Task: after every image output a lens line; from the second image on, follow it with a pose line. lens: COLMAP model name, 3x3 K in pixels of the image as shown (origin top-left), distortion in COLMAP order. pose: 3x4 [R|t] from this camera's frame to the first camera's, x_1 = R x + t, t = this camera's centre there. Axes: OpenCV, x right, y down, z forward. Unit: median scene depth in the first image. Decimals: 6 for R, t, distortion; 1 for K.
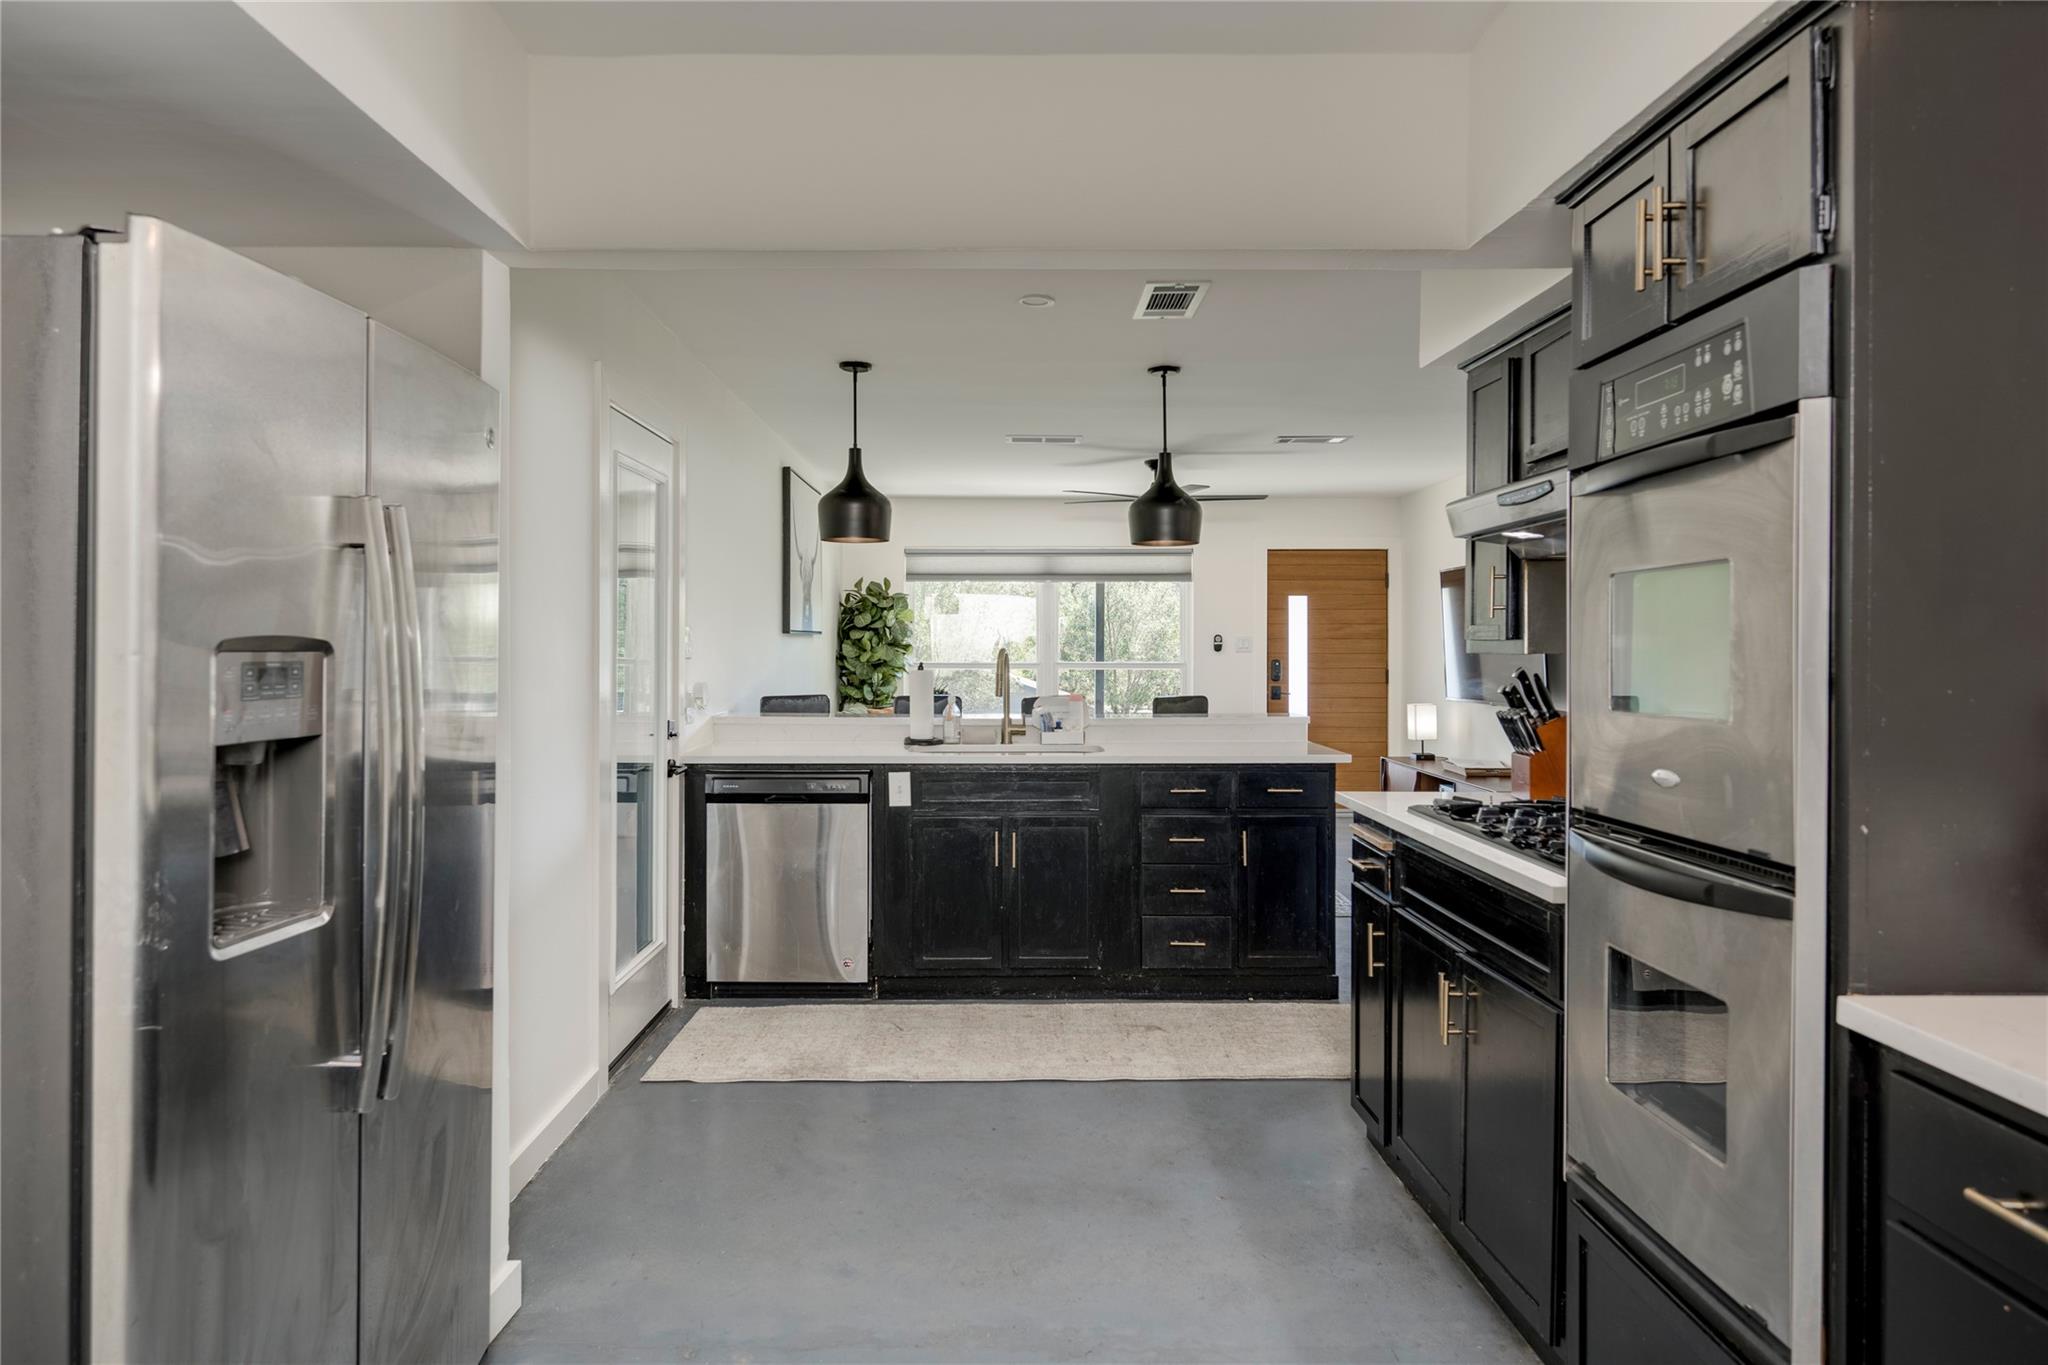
lens RADIAL K [[1249.1, 0, 990.1], [0, 1249.1, 653.3], [0, 0, 1]] dist [0.002214, 0.005042]
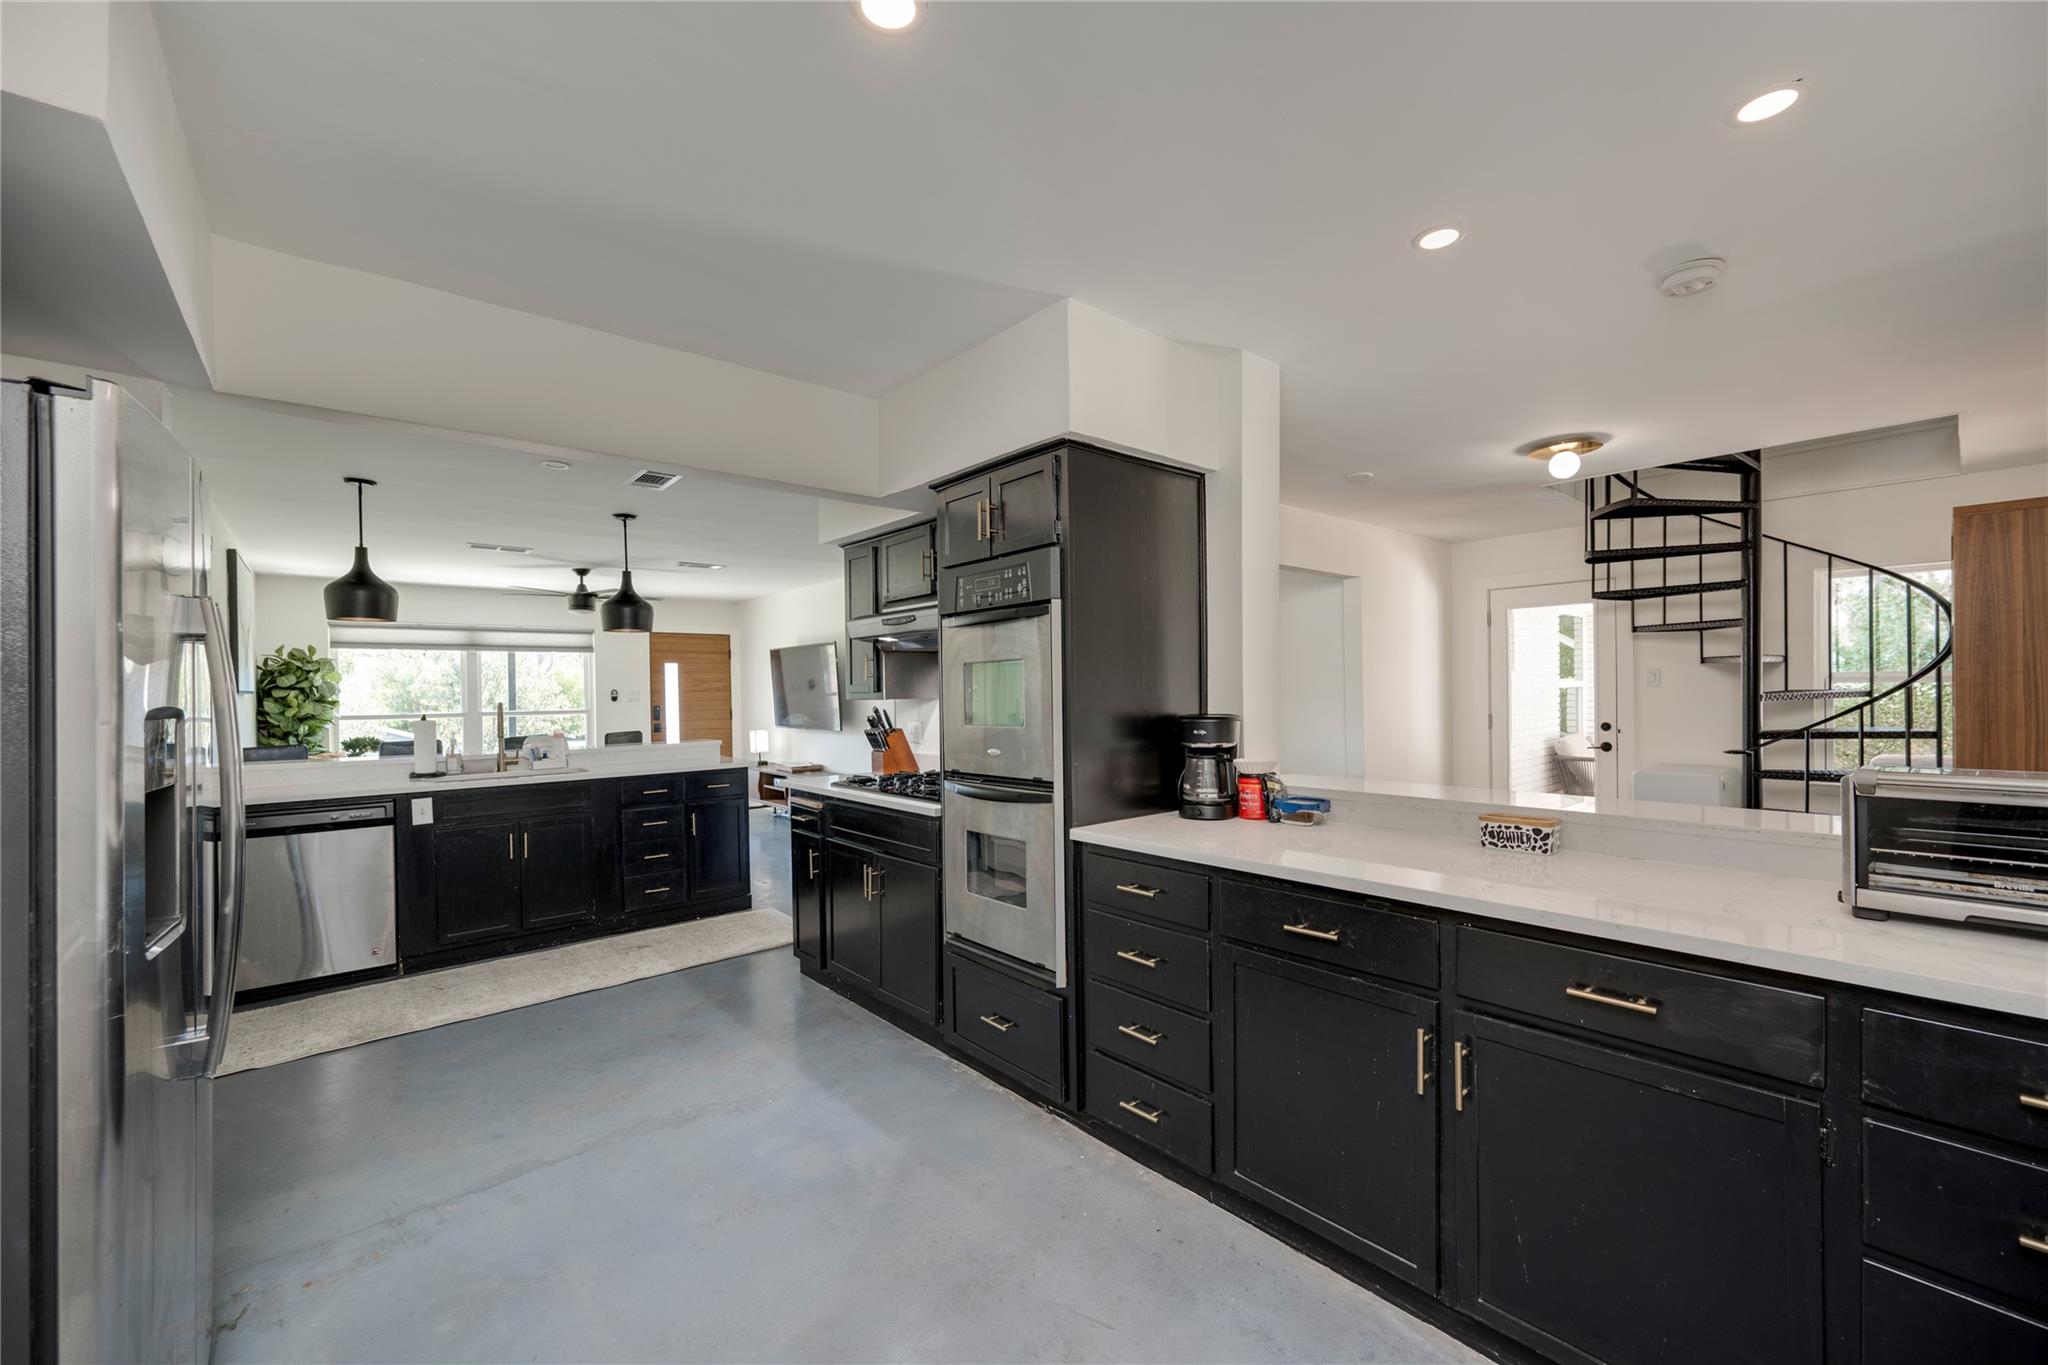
lens RADIAL K [[813.7, 0, 1035.4], [0, 813.7, 694.0], [0, 0, 1]] dist [-0.003361, -0.000172]
pose [[0.751557, -0.016036, 0.659473, -0.149053], [0.019708, 0.999804, 0.001851, -0.003636], [-0.659373, 0.011606, 0.751726, -0.070529]]
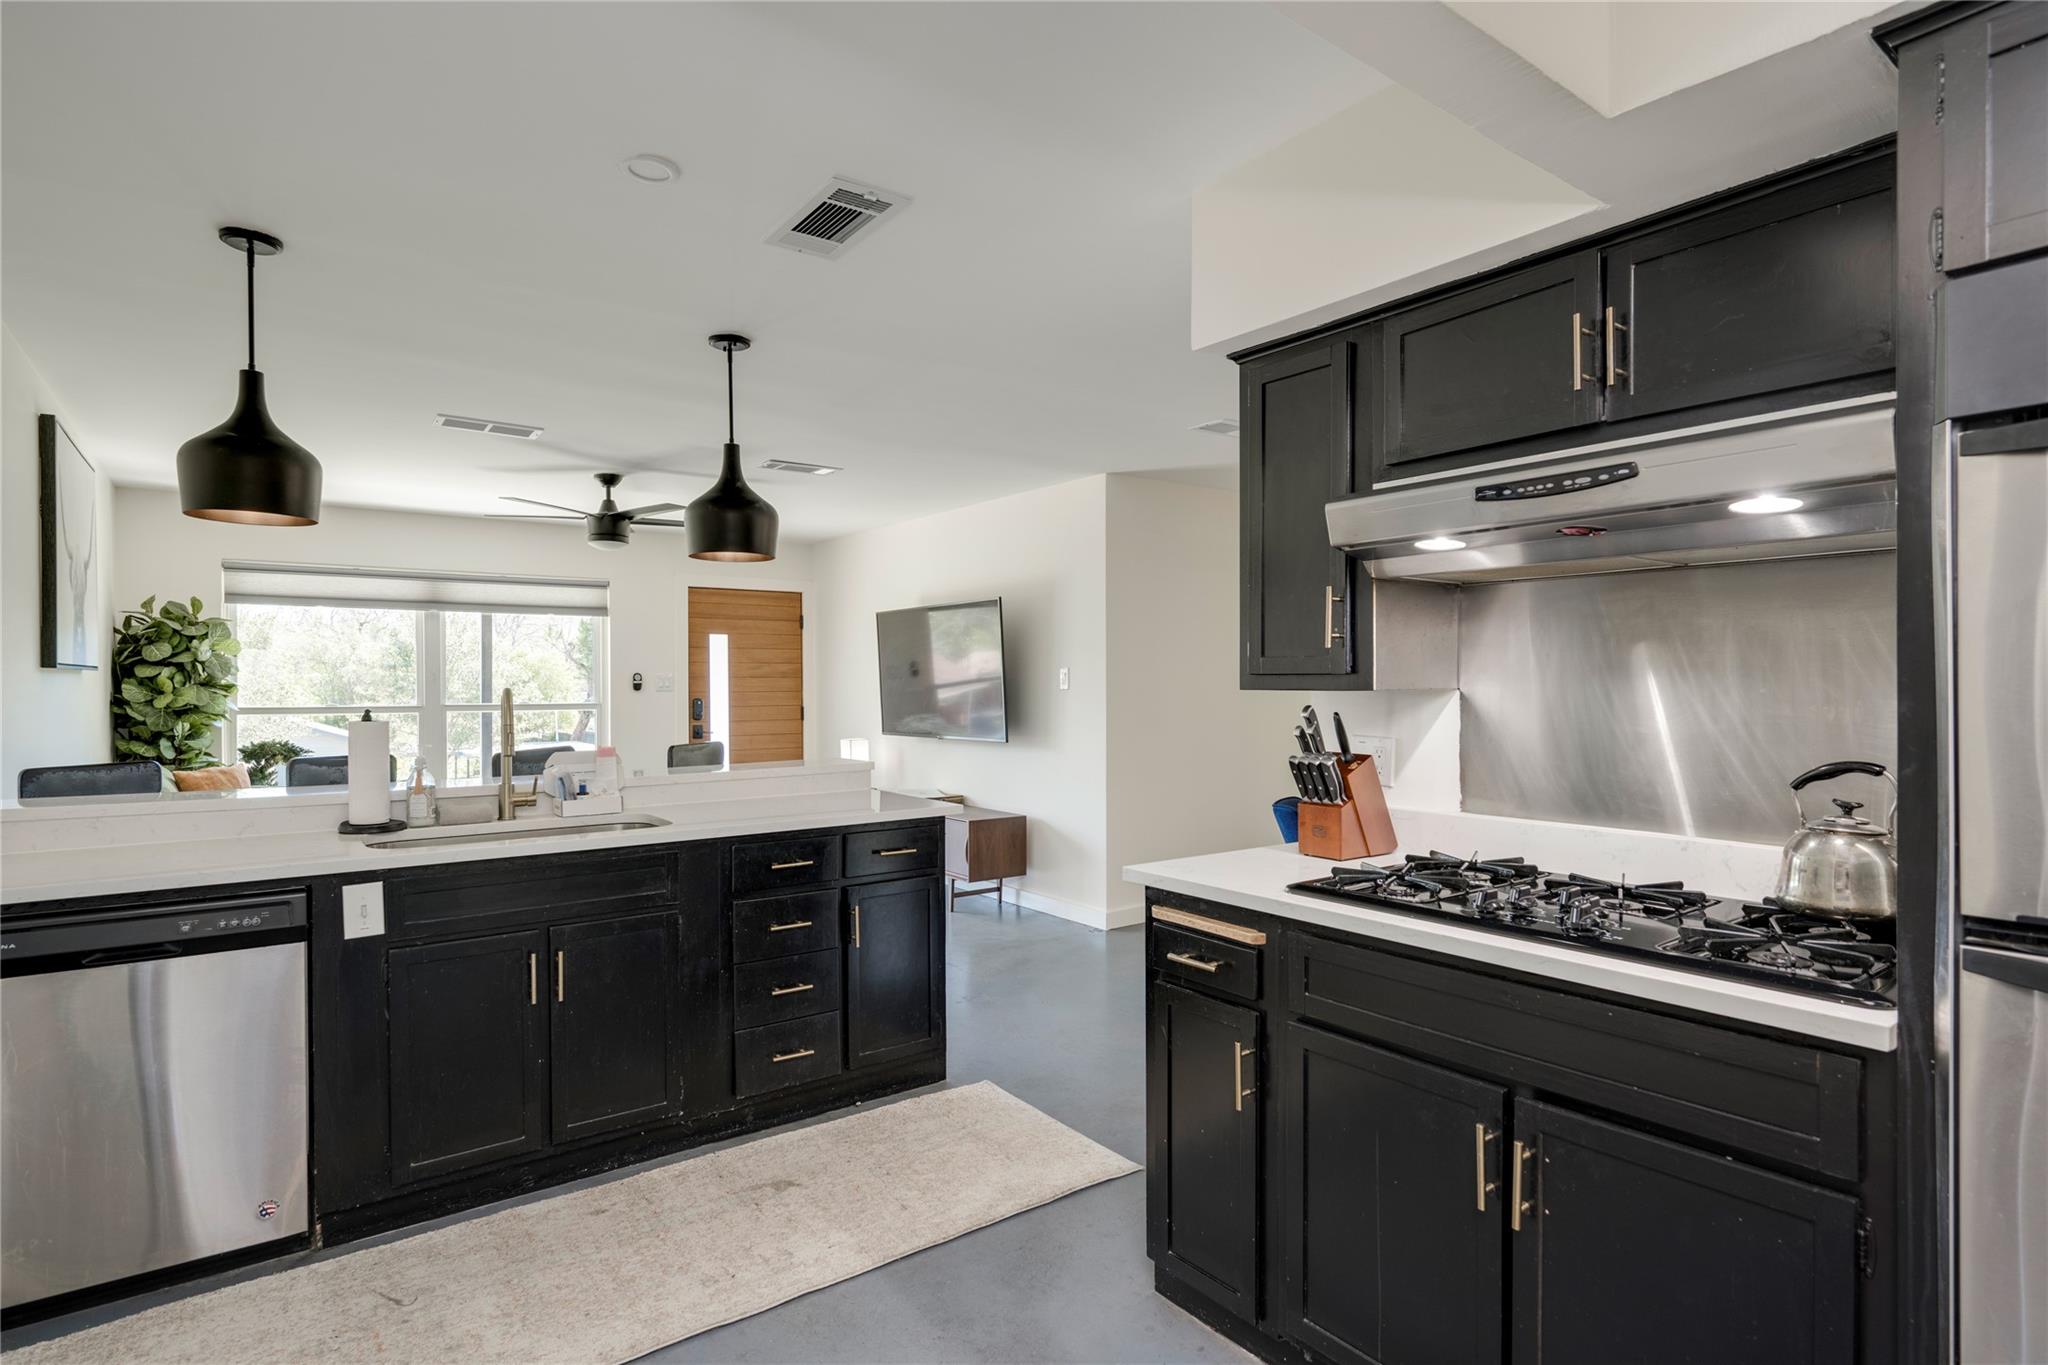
lens RADIAL K [[1046.6, 0, 1031.6], [0, 1046.6, 691.2], [0, 0, 1]] dist [-0.010256, 0.005391]
pose [[0.796862, -0.007470, 0.604115, -0.121235], [0.007469, 0.999969, 0.002513, -0.001528], [-0.604115, 0.002510, 0.796893, 0.370401]]
